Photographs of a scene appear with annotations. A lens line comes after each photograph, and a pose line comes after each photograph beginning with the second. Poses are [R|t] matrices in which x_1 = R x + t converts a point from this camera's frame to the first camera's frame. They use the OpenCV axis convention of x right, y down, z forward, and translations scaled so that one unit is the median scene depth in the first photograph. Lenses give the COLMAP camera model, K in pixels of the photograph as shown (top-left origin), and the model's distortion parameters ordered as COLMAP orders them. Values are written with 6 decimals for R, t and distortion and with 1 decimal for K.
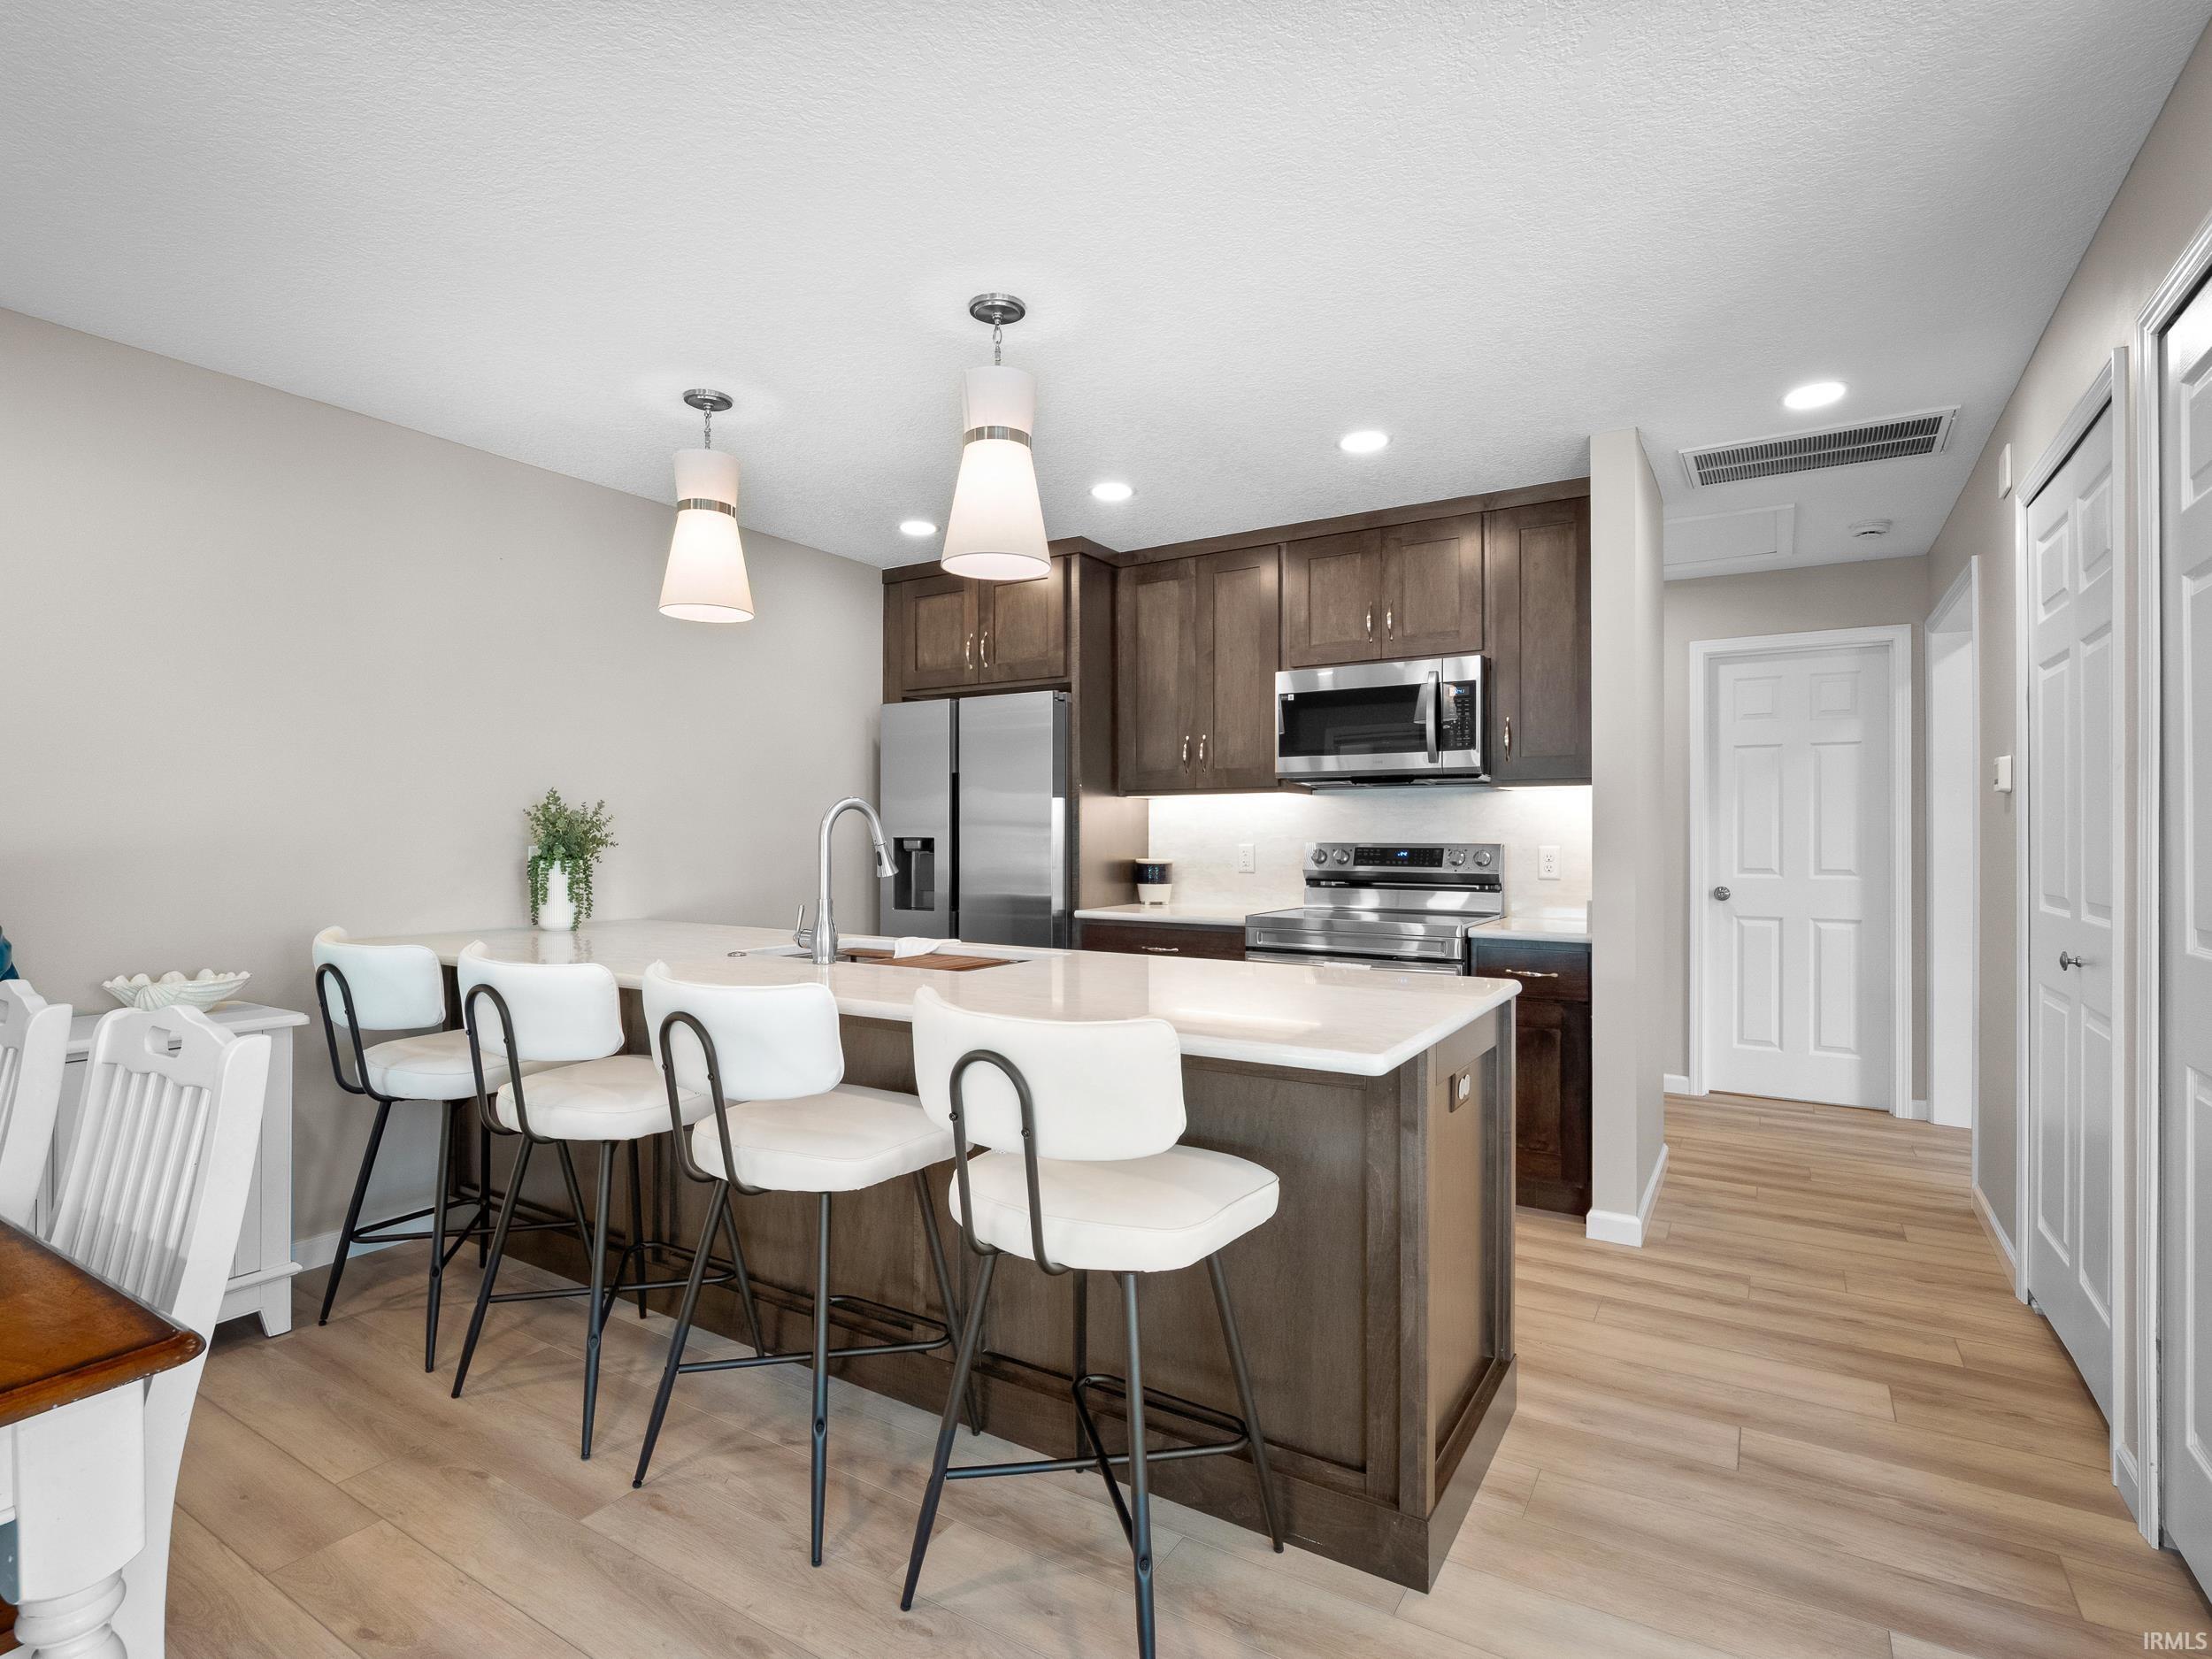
lens RADIAL K [[1101.0, 0, 1106.0], [0, 1101.0, 829.5], [0, 0, 1]] dist [0.003997, -0.008277]
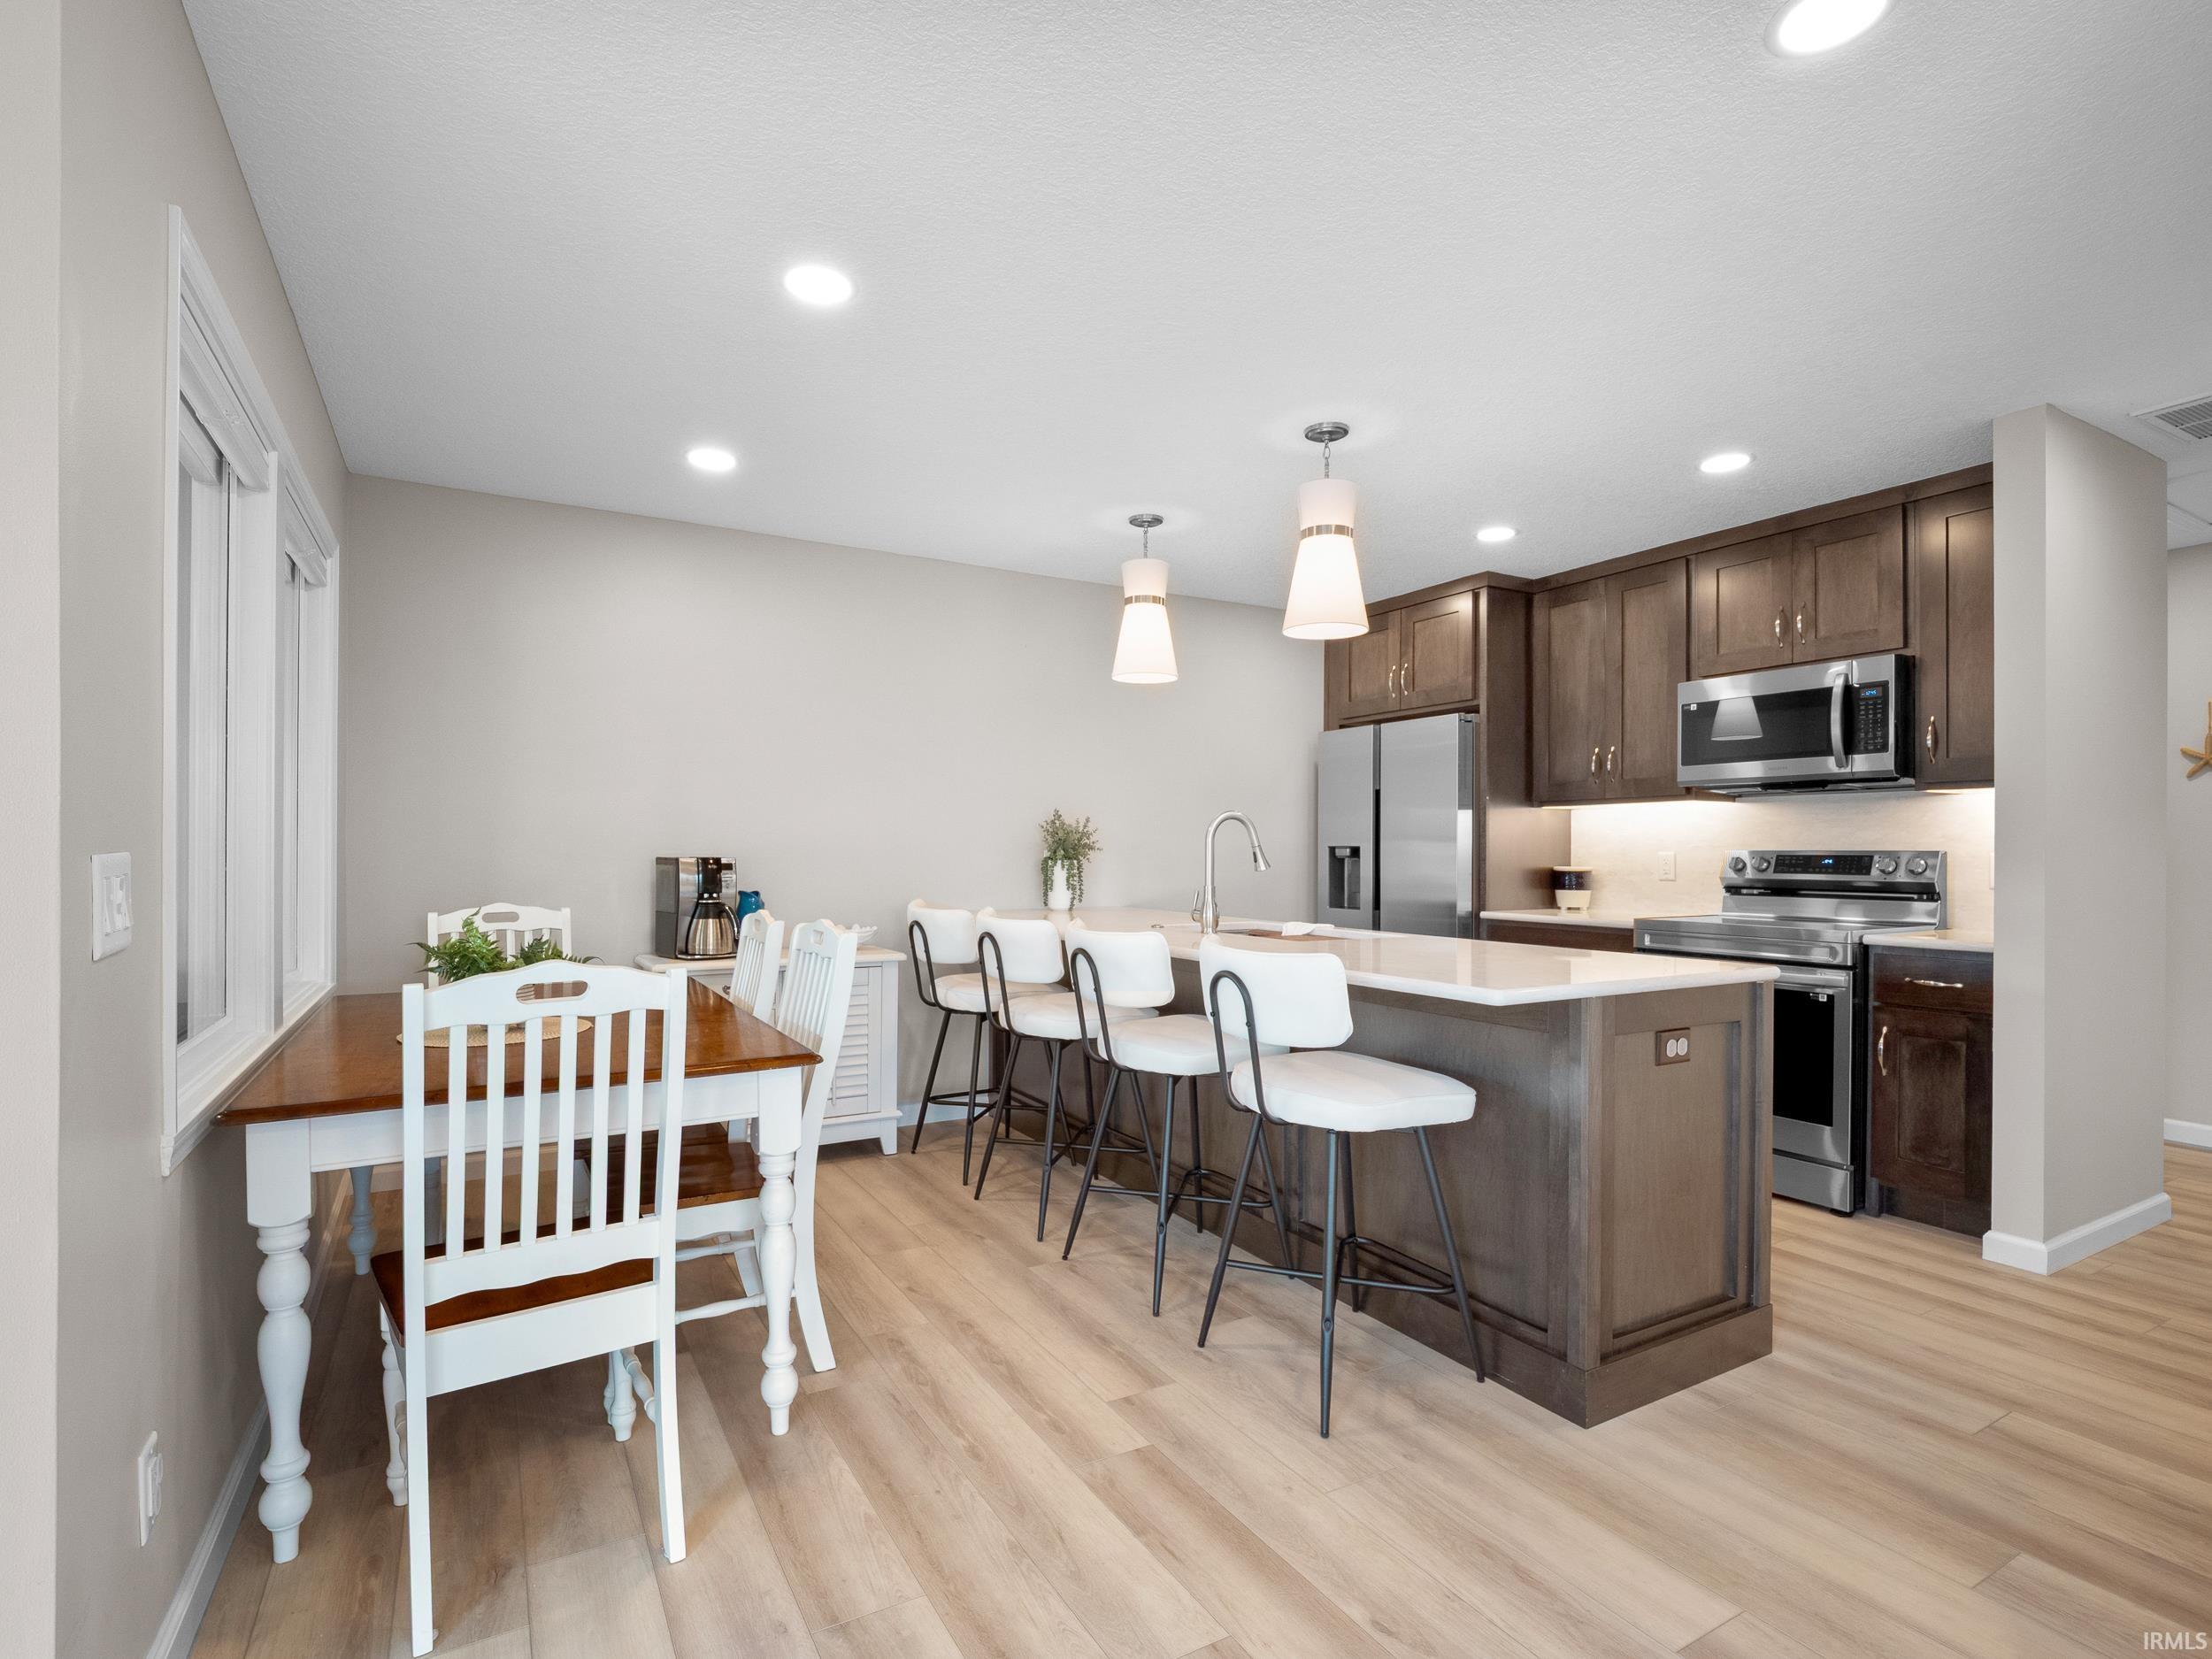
lens RADIAL K [[1090.0, 0, 1101.3], [0, 1090.0, 847.1], [0, 0, 1]] dist [-0.000435, -0.000767]
pose [[0.881909, -0.000451, -0.471420, 0.194254], [0.000514, 1.000000, 0.000005, 0.011496], [0.471420, -0.000247, 0.881909, -0.184186]]
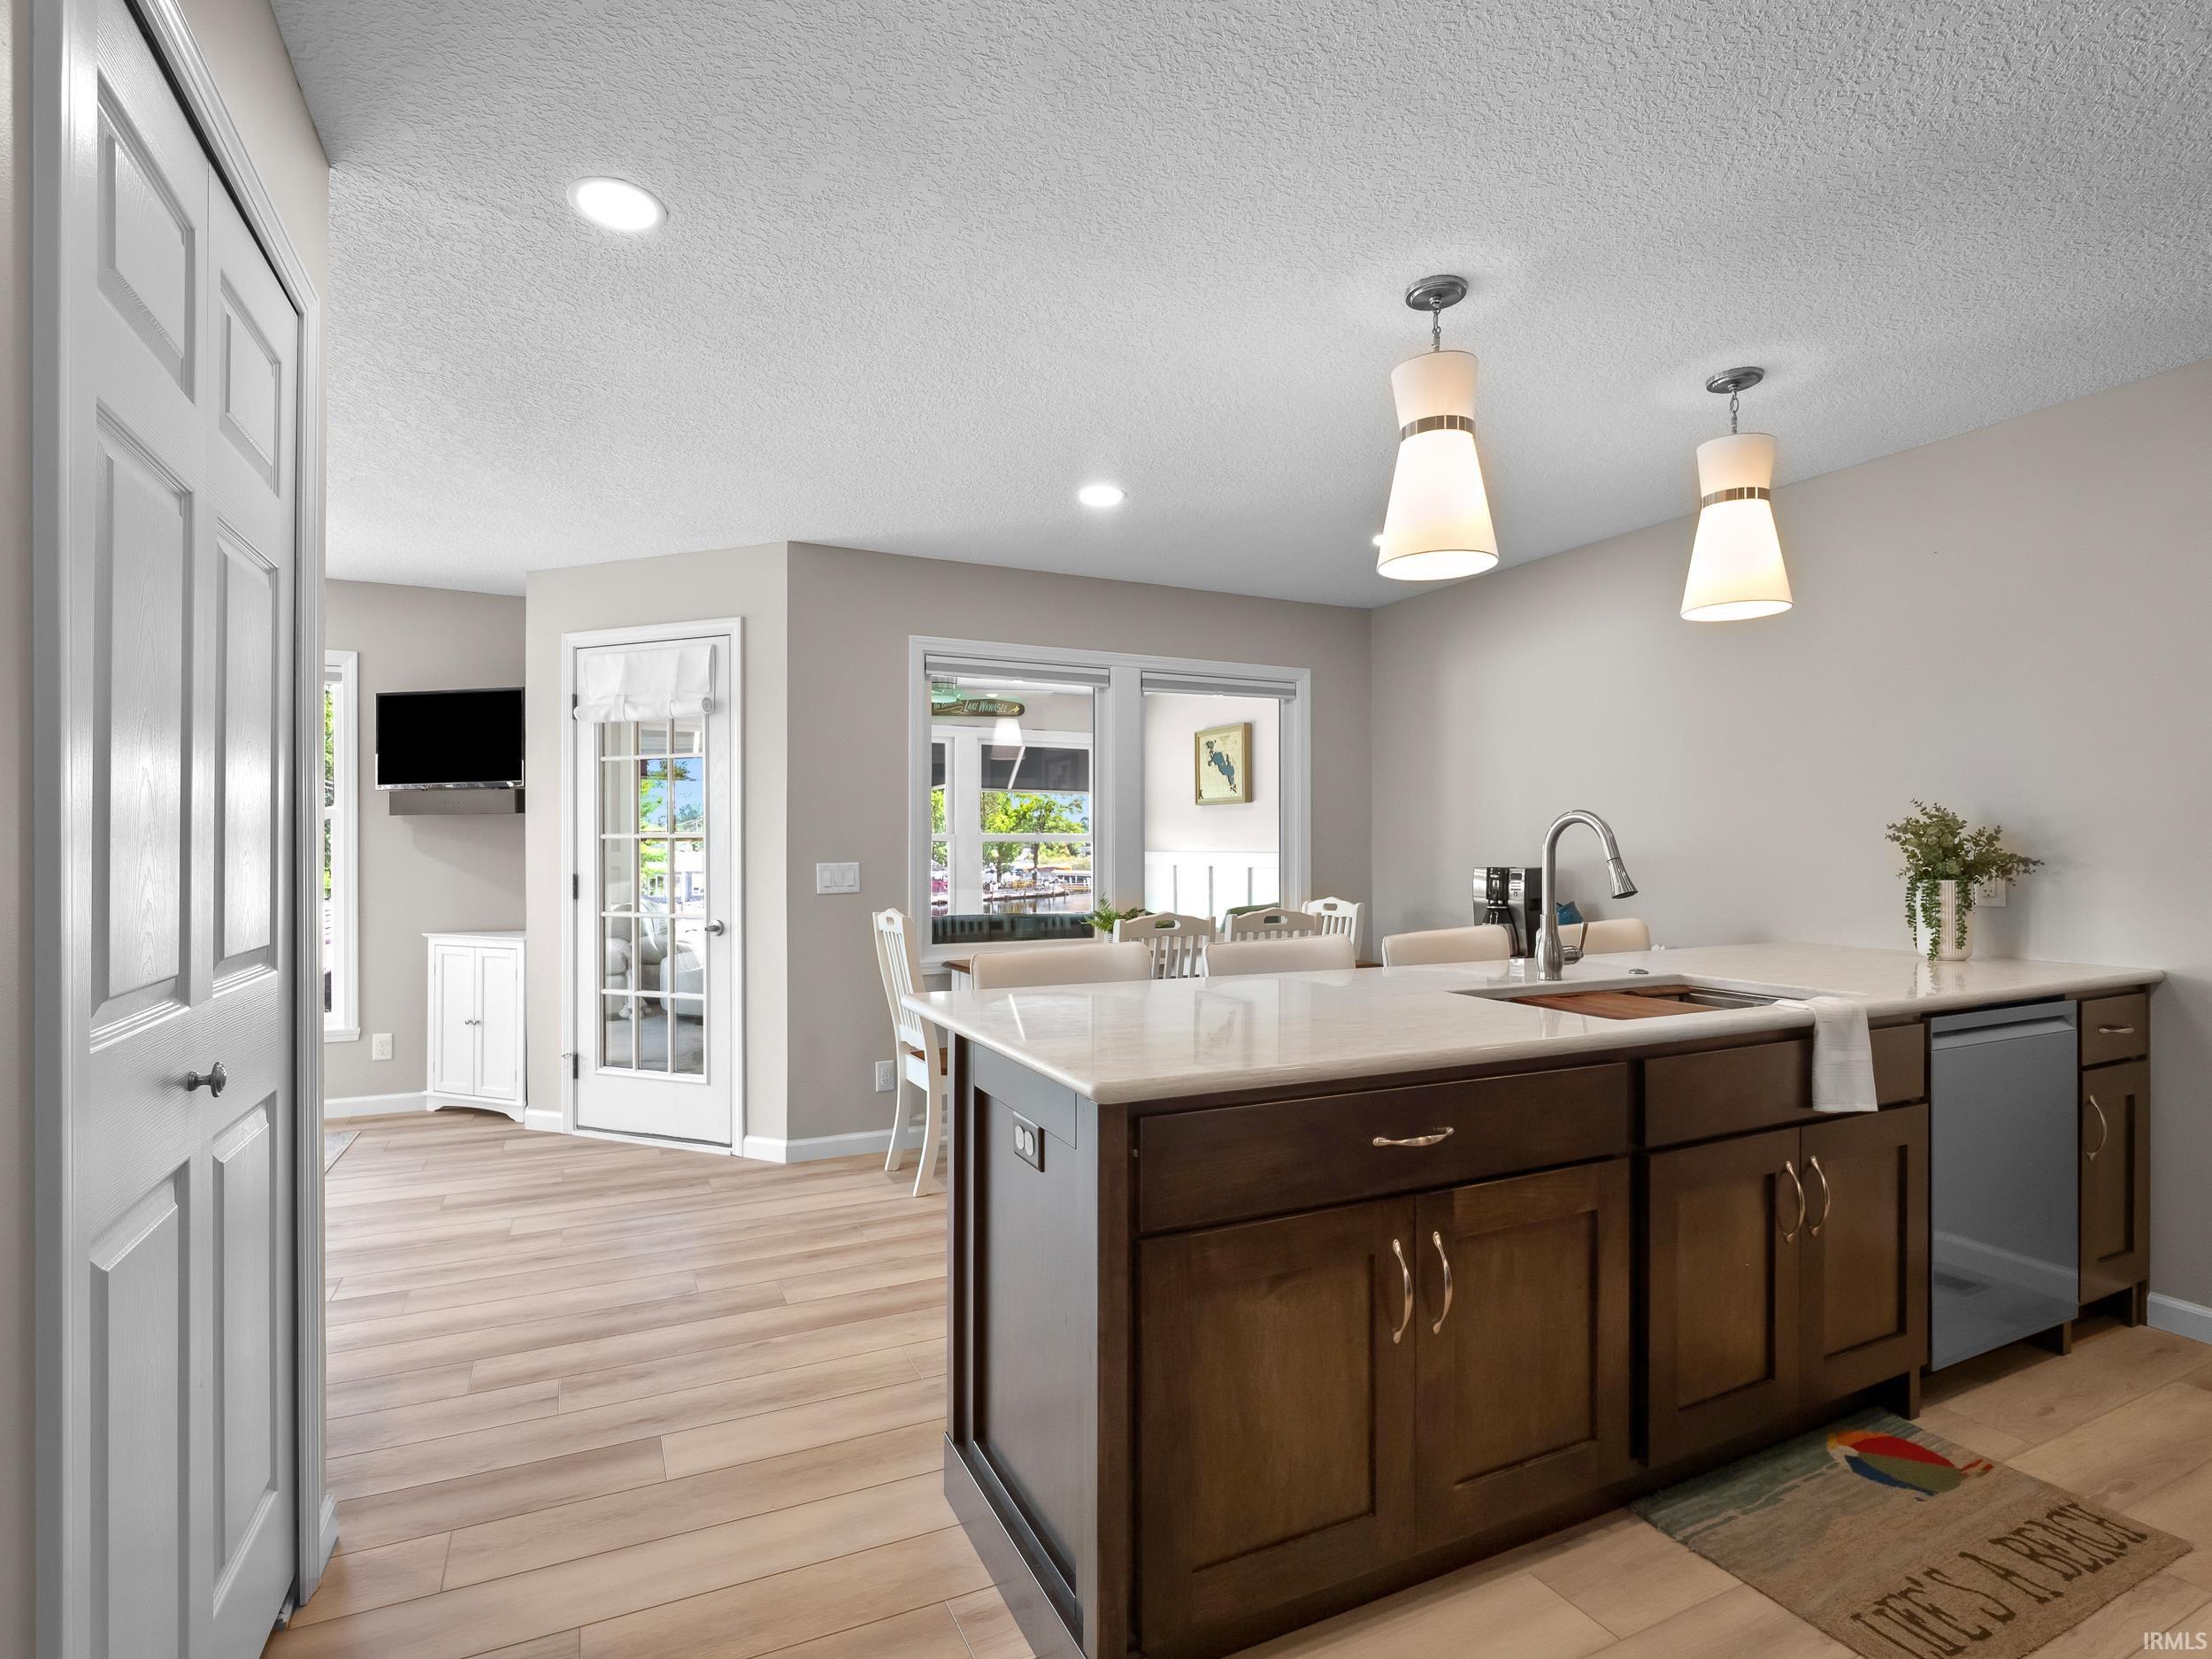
lens RADIAL K [[1090.0, 0, 1101.3], [0, 1090.0, 847.1], [0, 0, 1]] dist [-0.000435, -0.000767]
pose [[-0.536159, -0.003922, -0.844108, 0.588810], [0.003449, 0.999971, -0.006837, 0.005648], [0.844110, -0.006577, -0.536130, 0.876755]]
